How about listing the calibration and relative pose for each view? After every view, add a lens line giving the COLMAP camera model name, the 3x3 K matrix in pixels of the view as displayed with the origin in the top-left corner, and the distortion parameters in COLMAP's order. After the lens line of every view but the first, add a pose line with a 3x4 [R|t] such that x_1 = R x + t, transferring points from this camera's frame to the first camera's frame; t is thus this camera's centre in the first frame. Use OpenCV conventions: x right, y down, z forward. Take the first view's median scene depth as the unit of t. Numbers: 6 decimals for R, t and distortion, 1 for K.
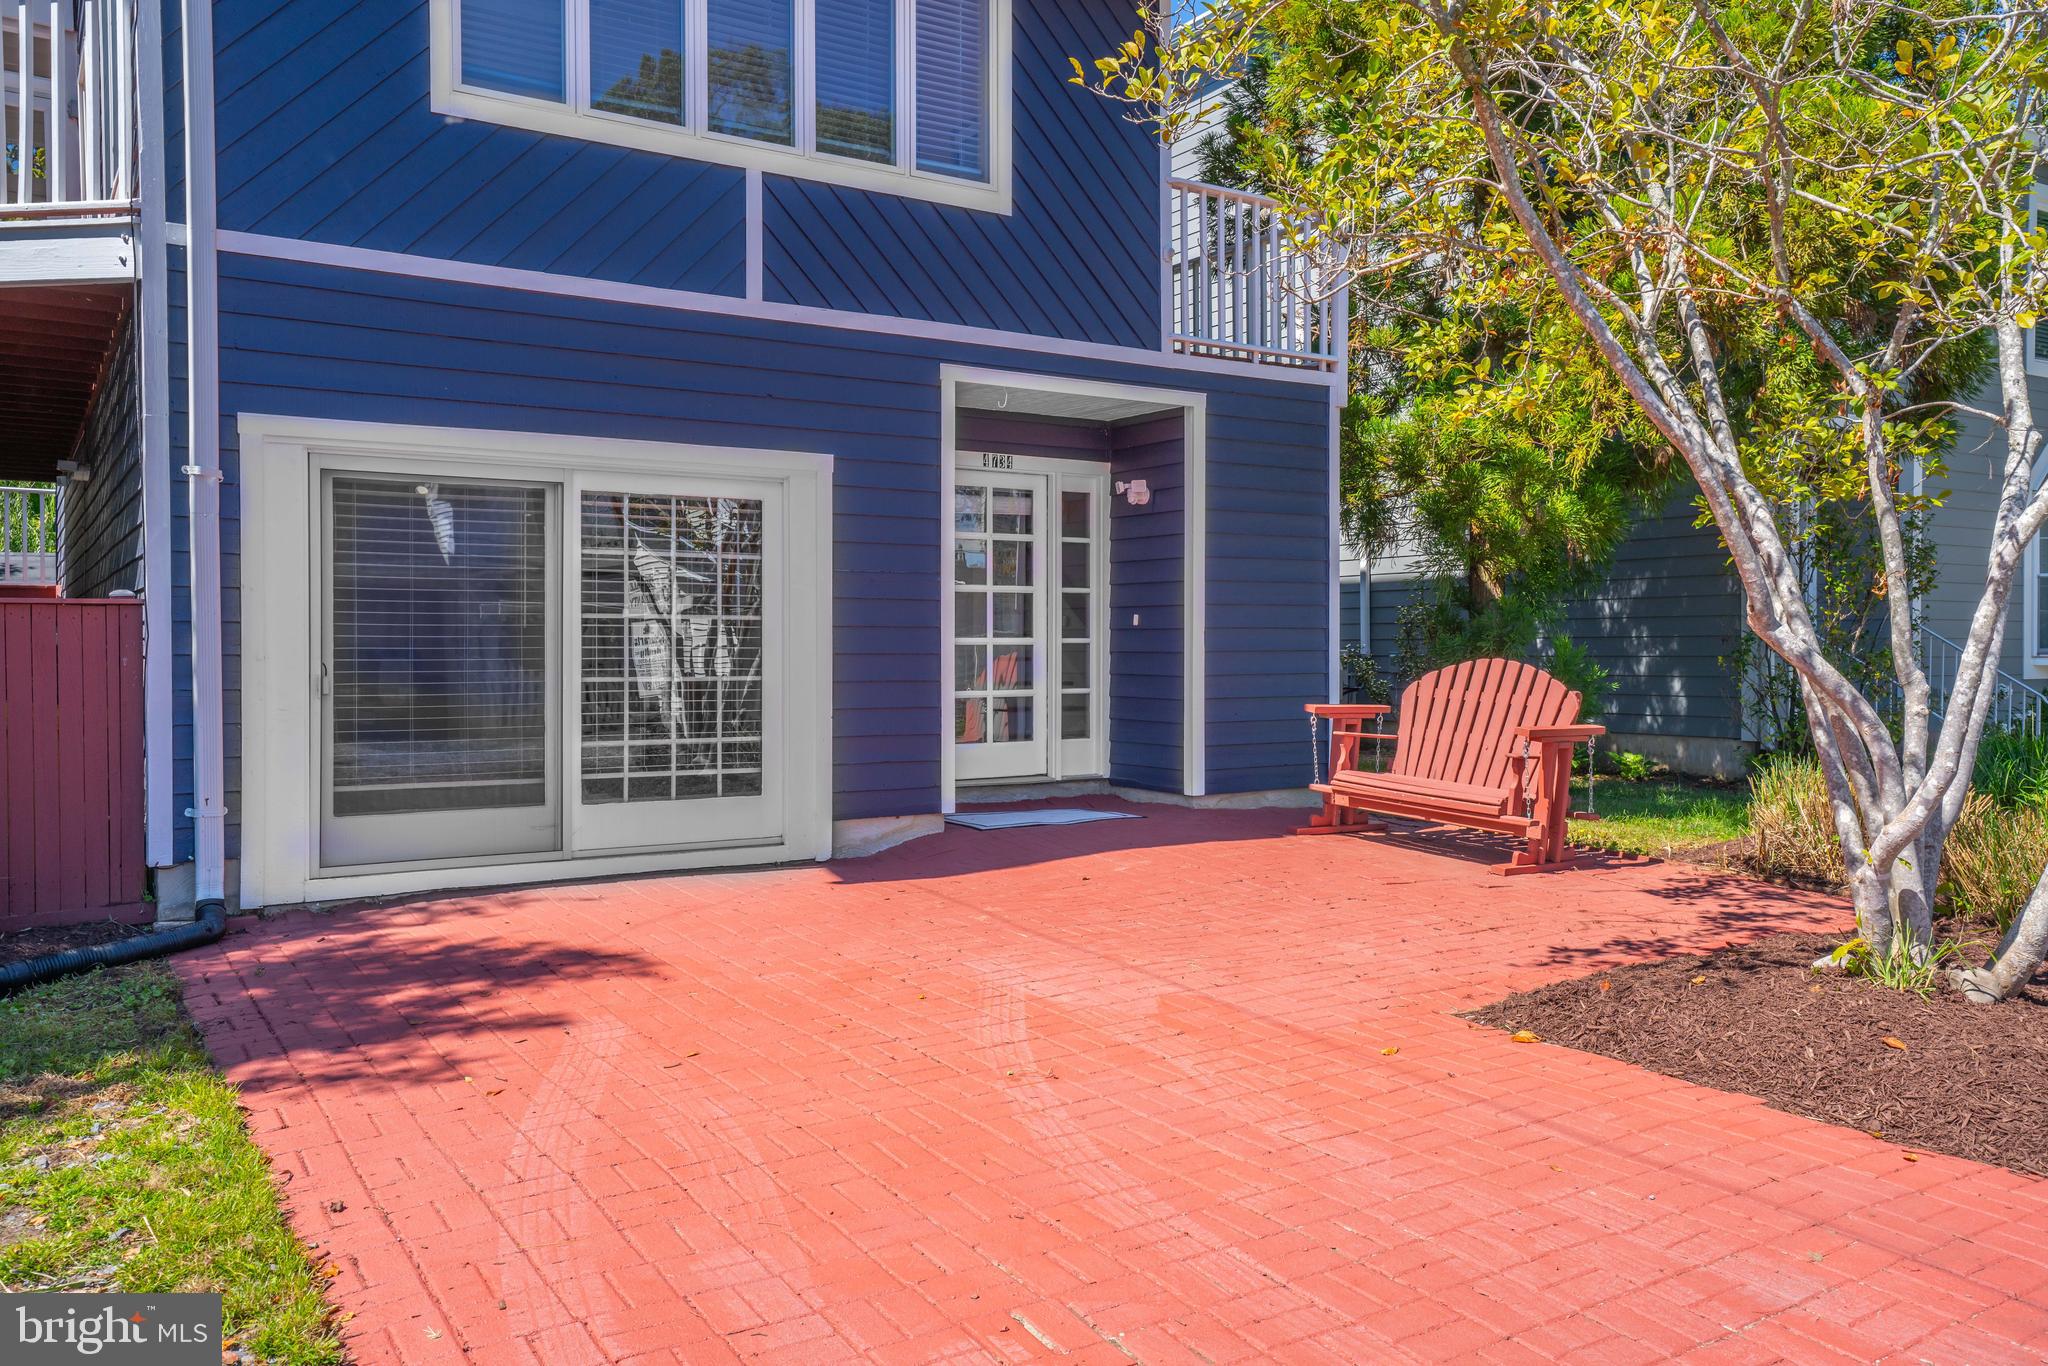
lens RADIAL K [[1608.9, 0, 1033.5], [0, 1608.9, 639.2], [0, 0, 1]] dist [-0.003857, 0.082108]
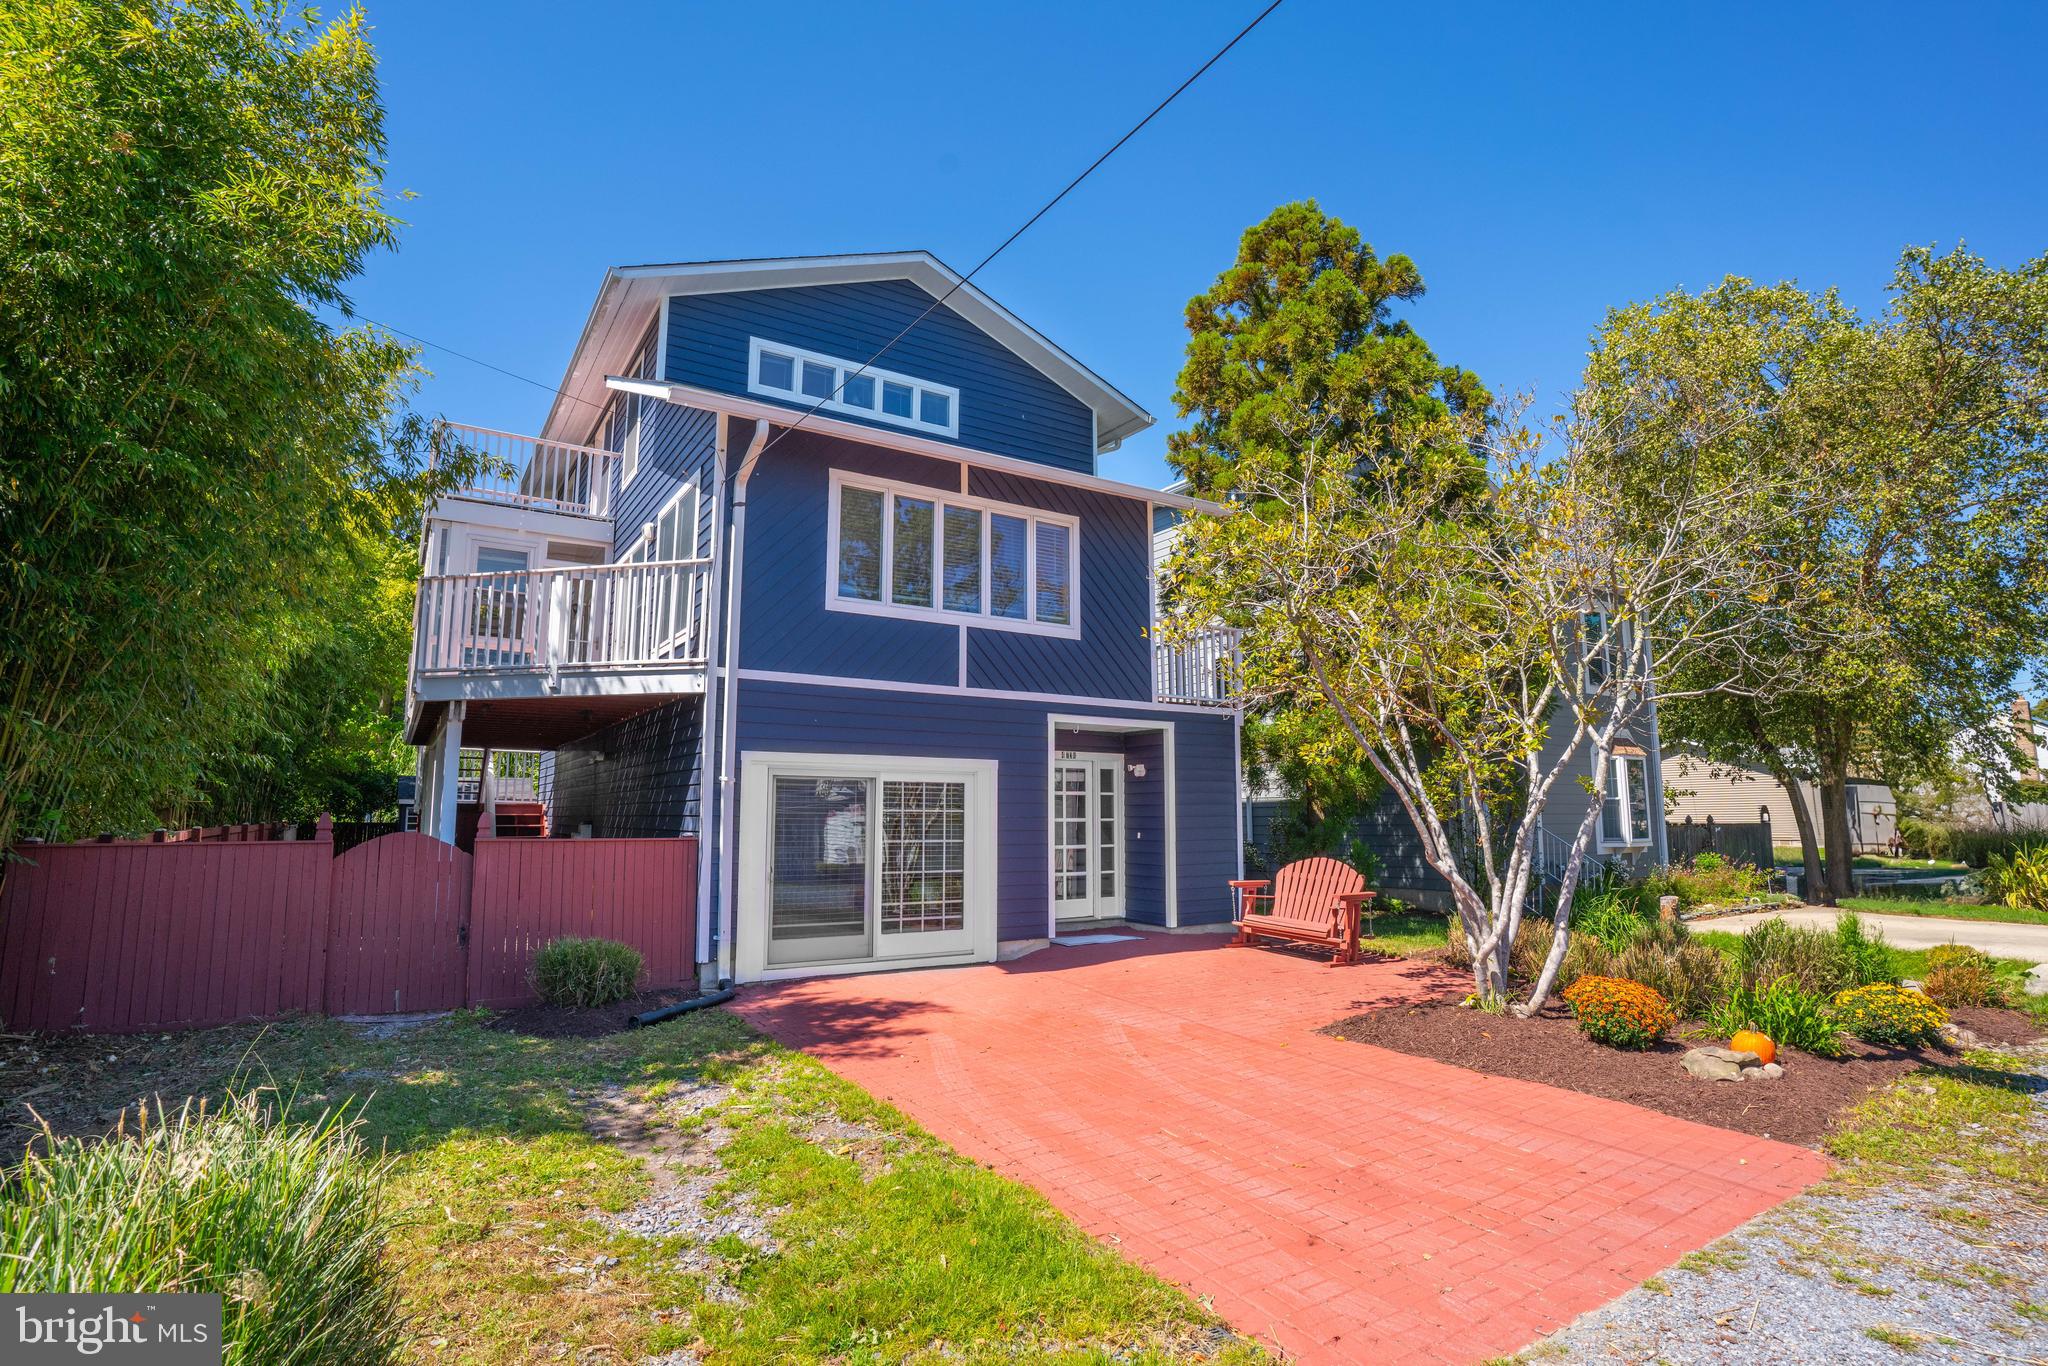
lens RADIAL K [[1007.0, 0, 1033.0], [0, 1007.0, 680.0], [0, 0, 1]] dist [-0.071096, 0.030110]
pose [[0.999998, -0.000482, 0.002129, -0.084030], [0.000763, 0.990990, -0.133932, -0.044524], [-0.002045, 0.133934, 0.990988, -0.290299]]
